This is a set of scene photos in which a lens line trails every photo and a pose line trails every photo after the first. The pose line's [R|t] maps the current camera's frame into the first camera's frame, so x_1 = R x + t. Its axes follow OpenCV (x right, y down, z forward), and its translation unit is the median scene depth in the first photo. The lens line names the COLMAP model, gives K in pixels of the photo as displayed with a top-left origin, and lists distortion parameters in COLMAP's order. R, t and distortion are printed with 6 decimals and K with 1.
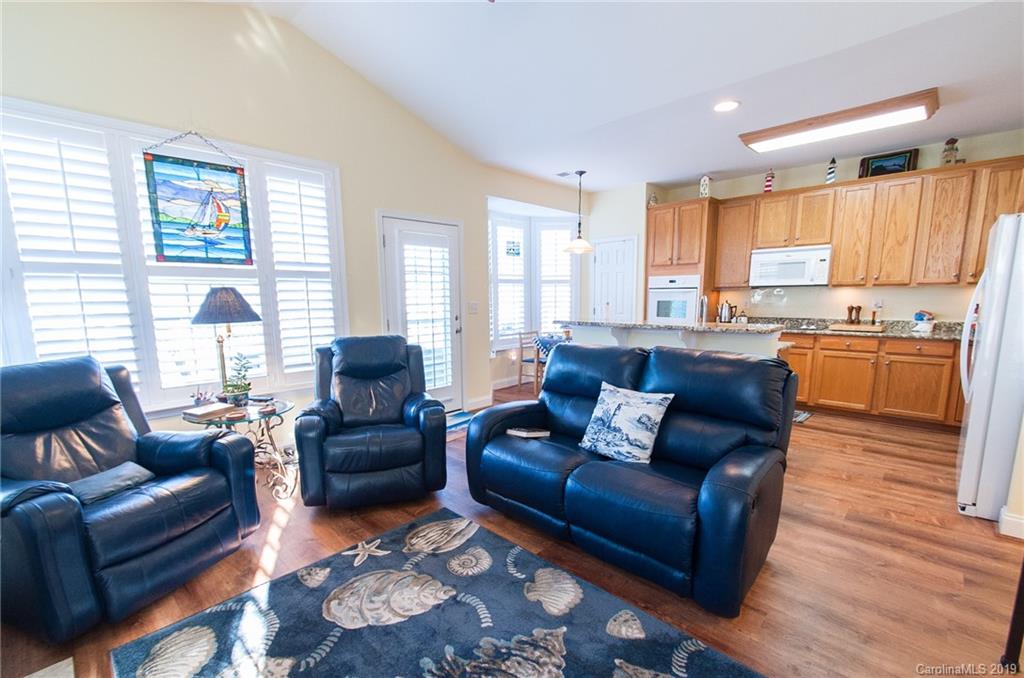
lens RADIAL K [[440.3, 0, 505.2], [0, 440.3, 367.5], [0, 0, 1]] dist [0.001905, -0.009443]
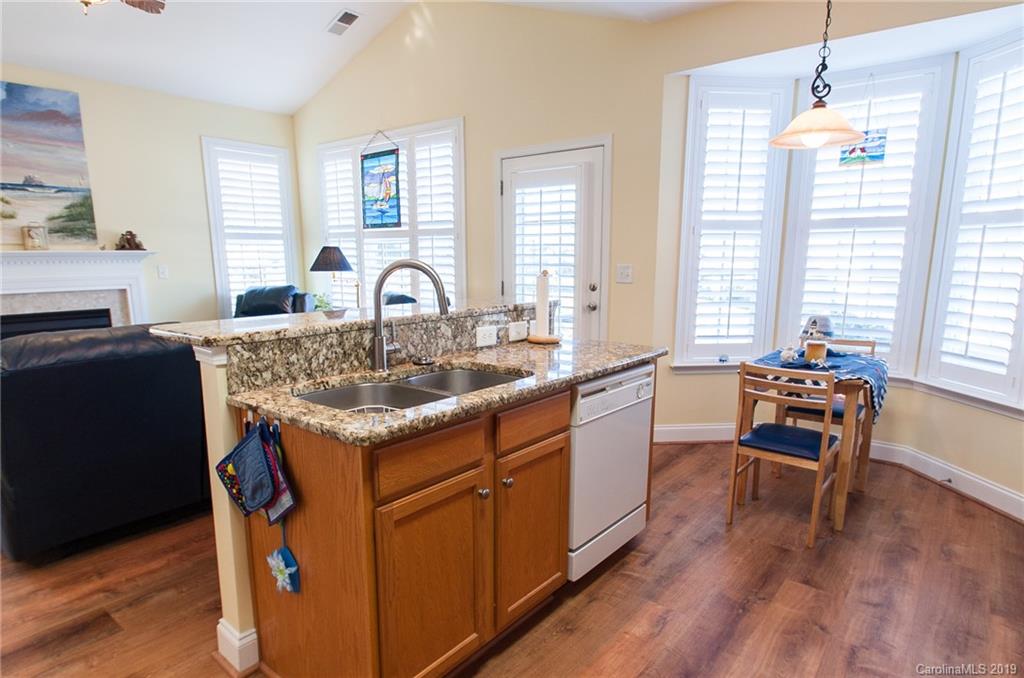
lens RADIAL K [[579.1, 0, 517.0], [0, 579.1, 359.5], [0, 0, 1]] dist [-0.006163, -0.000539]
pose [[0.102602, 0.188829, -0.976635, 1.109870], [-0.160829, 0.972048, 0.171046, -0.204858], [0.981635, 0.139522, 0.130103, 1.174928]]
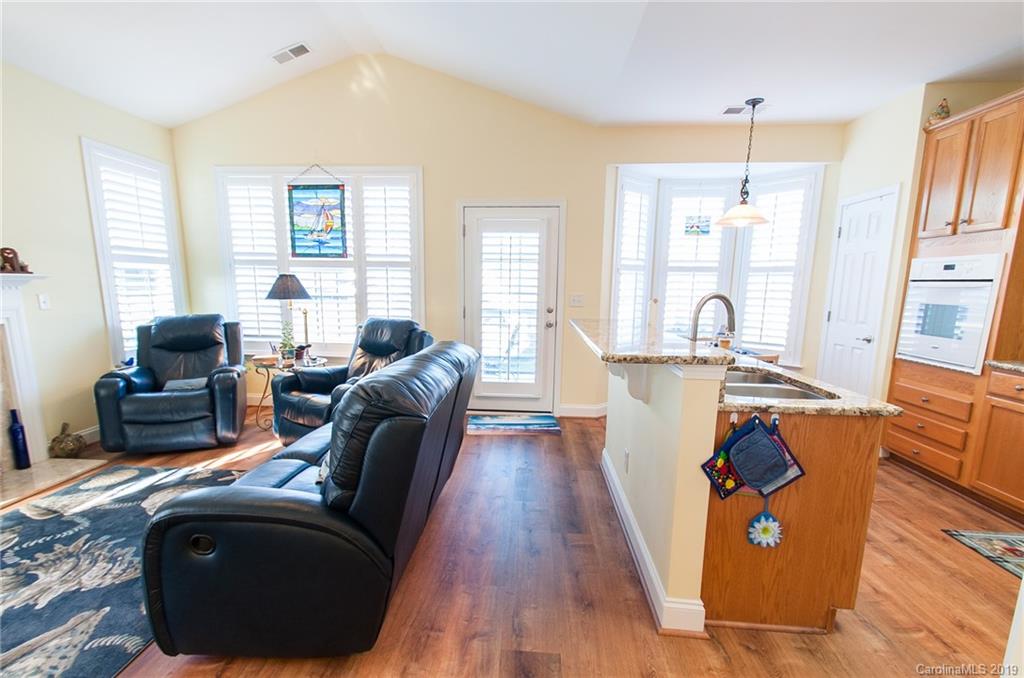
lens RADIAL K [[452.5, 0, 505.7], [0, 452.5, 363.4], [0, 0, 1]] dist [-0.000237, -0.001300]
pose [[0.640318, 0.151579, -0.753005, 0.807536], [-0.143968, 0.986645, 0.076186, -0.093895], [0.754497, 0.059625, 0.653589, 0.499677]]
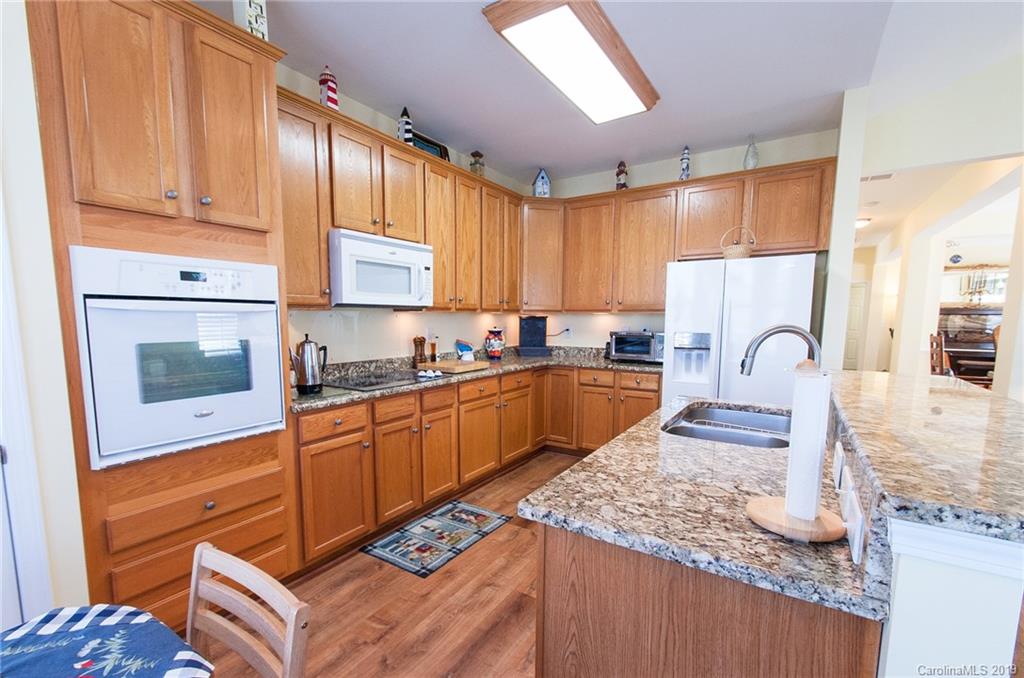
lens RADIAL K [[438.6, 0, 509.4], [0, 438.6, 365.6], [0, 0, 1]] dist [-0.000538, -0.000378]
pose [[-0.194556, -0.101284, 0.975648, 0.090759], [0.154985, 0.978986, 0.132536, -0.254468], [-0.968570, 0.176997, -0.174770, 1.511744]]
